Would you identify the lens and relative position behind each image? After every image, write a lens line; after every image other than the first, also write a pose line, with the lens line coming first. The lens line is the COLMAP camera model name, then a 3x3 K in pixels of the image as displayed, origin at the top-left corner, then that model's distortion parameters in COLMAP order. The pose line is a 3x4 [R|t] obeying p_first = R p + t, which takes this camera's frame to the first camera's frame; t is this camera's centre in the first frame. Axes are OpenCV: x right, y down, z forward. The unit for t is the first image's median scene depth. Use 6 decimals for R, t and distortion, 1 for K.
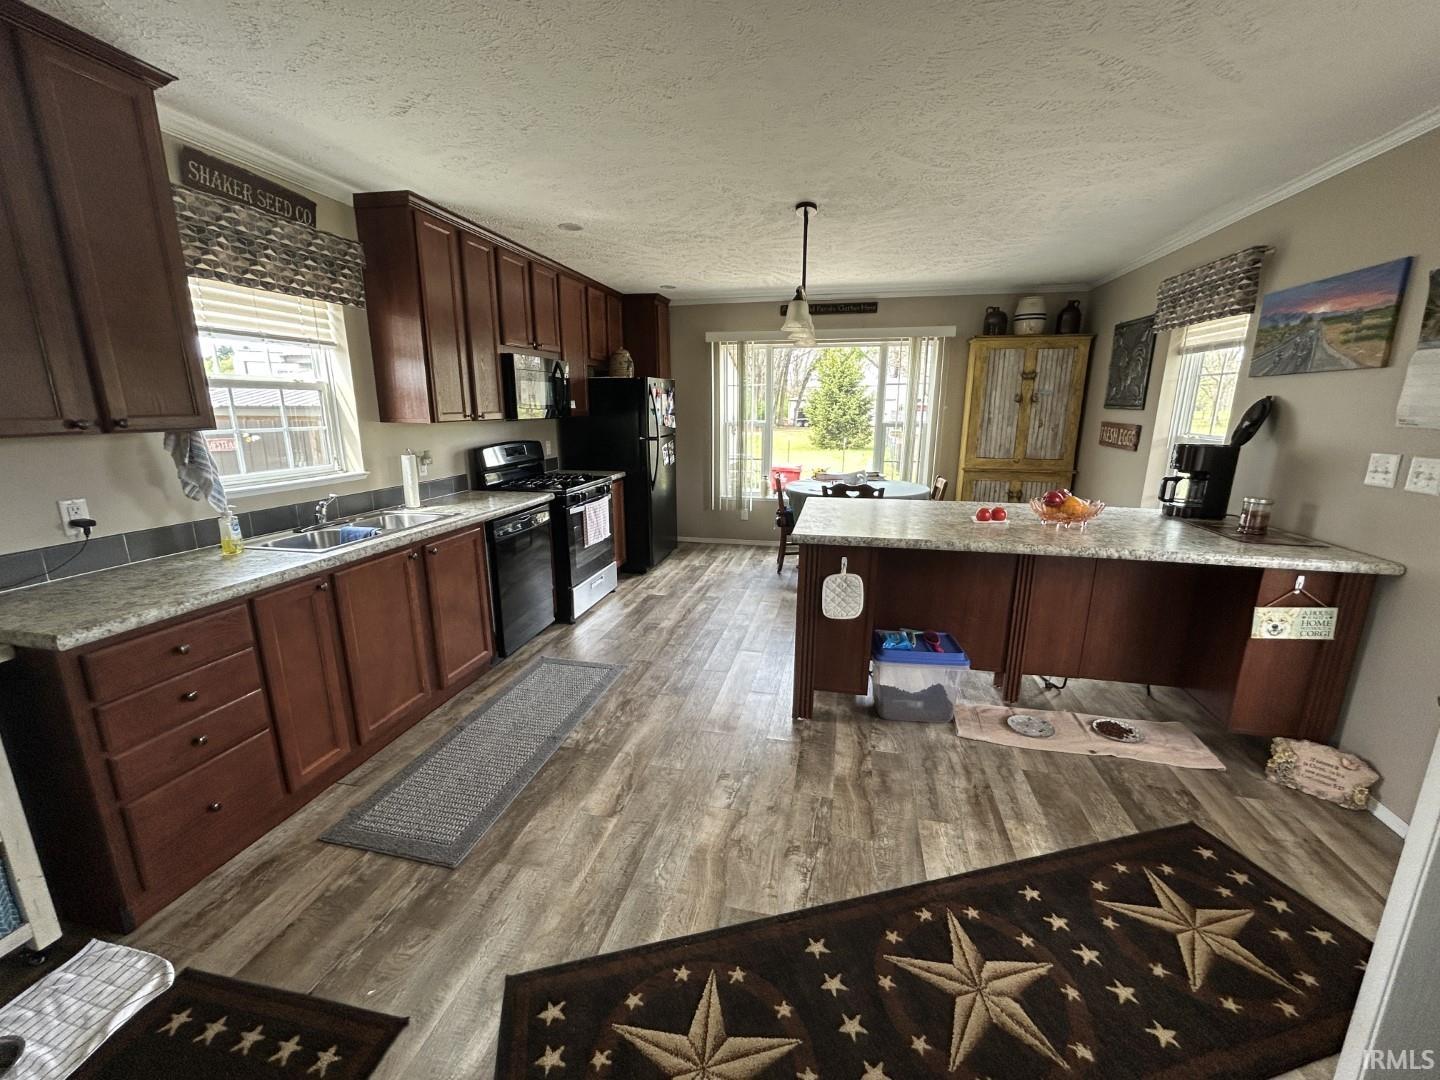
lens RADIAL K [[580.1, 0, 717.7], [0, 580.1, 541.3], [0, 0, 1]] dist [-0.003203, 0.000336]
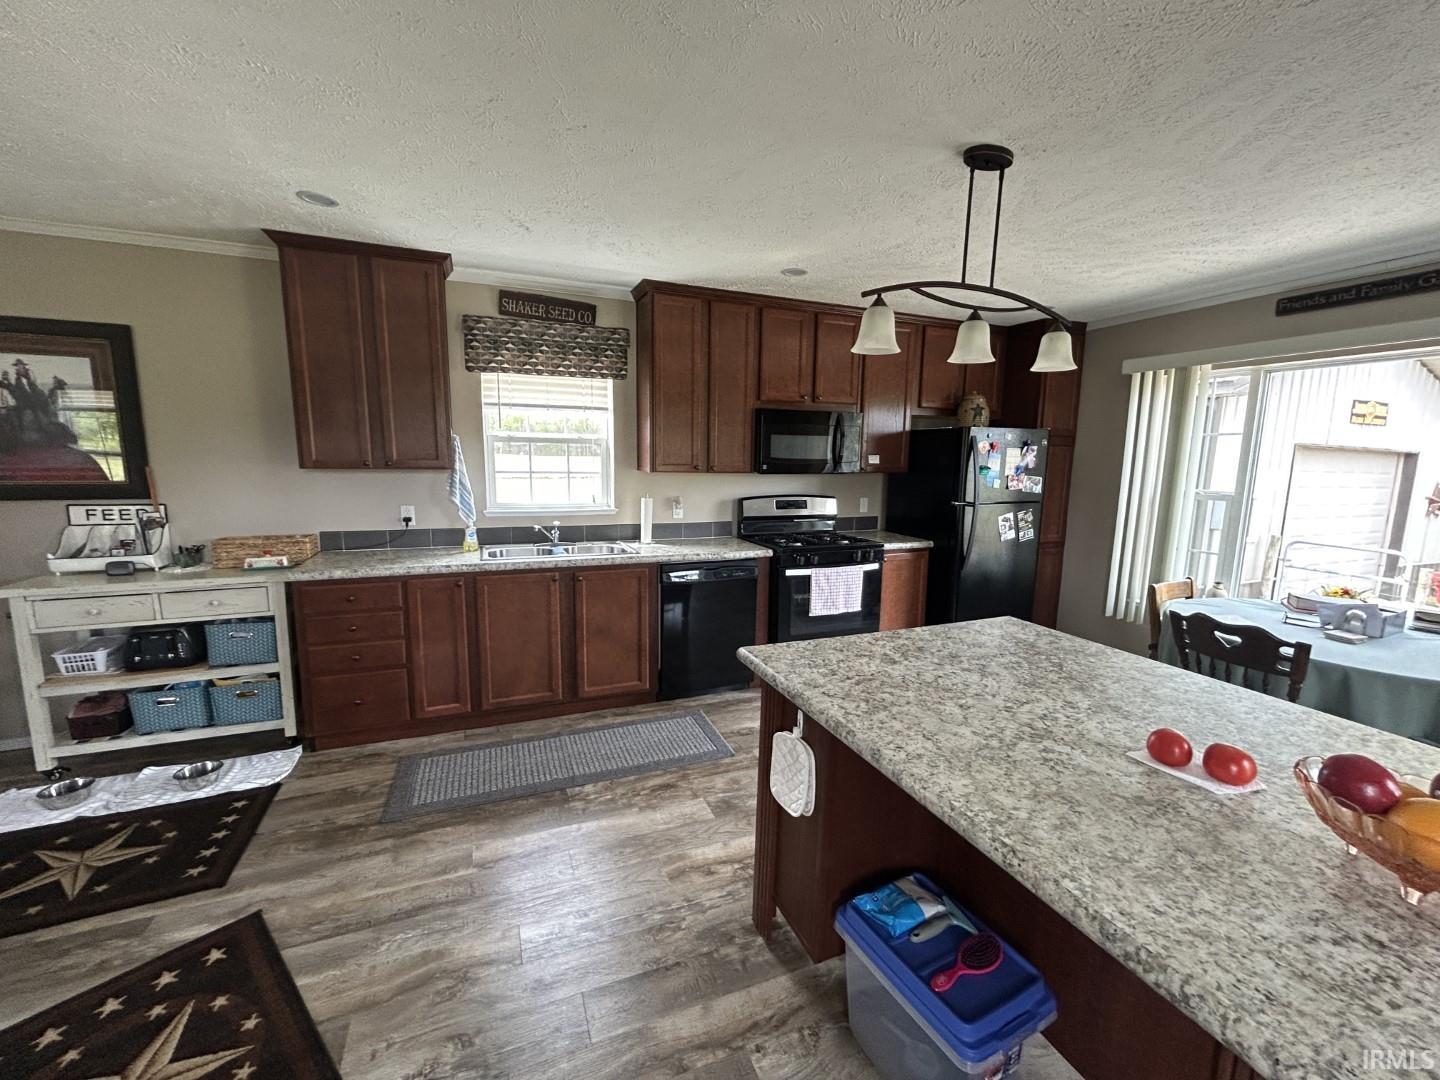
lens RADIAL K [[580.1, 0, 717.7], [0, 580.1, 541.3], [0, 0, 1]] dist [-0.003203, 0.000336]
pose [[0.569784, 0.131133, -0.811265, 0.594239], [-0.203927, 0.978871, 0.014999, -0.127353], [0.796091, 0.156892, 0.584487, 0.510419]]
